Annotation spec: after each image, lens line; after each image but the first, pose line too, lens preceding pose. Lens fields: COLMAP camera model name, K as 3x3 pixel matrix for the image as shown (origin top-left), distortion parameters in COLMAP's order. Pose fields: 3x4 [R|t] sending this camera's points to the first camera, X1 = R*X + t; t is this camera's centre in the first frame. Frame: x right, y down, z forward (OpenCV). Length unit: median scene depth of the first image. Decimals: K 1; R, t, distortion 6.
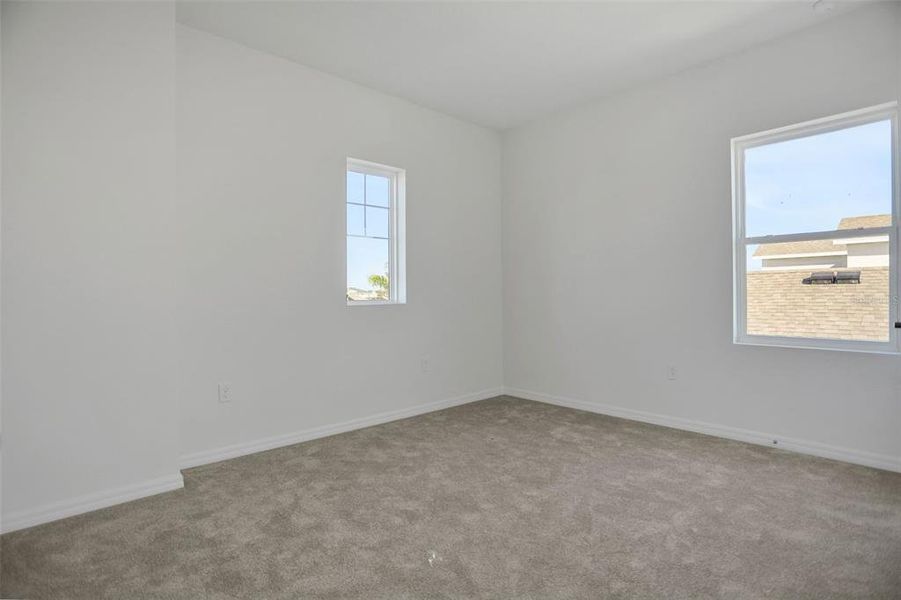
lens RADIAL K [[453.0, 0, 450.5], [0, 453.0, 300.0], [0, 0, 1]] dist [-0.077343, 0.037102]
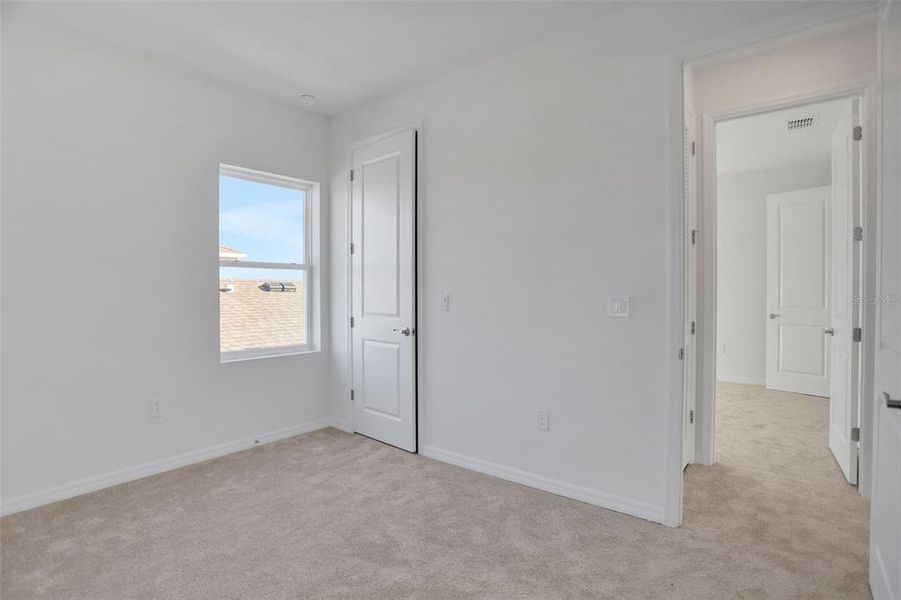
lens RADIAL K [[453.0, 0, 450.5], [0, 453.0, 300.0], [0, 0, 1]] dist [-0.077343, 0.037102]
pose [[-0.151341, -0.002361, 0.988479, -0.529243], [0.023343, 0.999710, 0.005961, -0.045290], [-0.988206, 0.023977, -0.151242, 0.716975]]
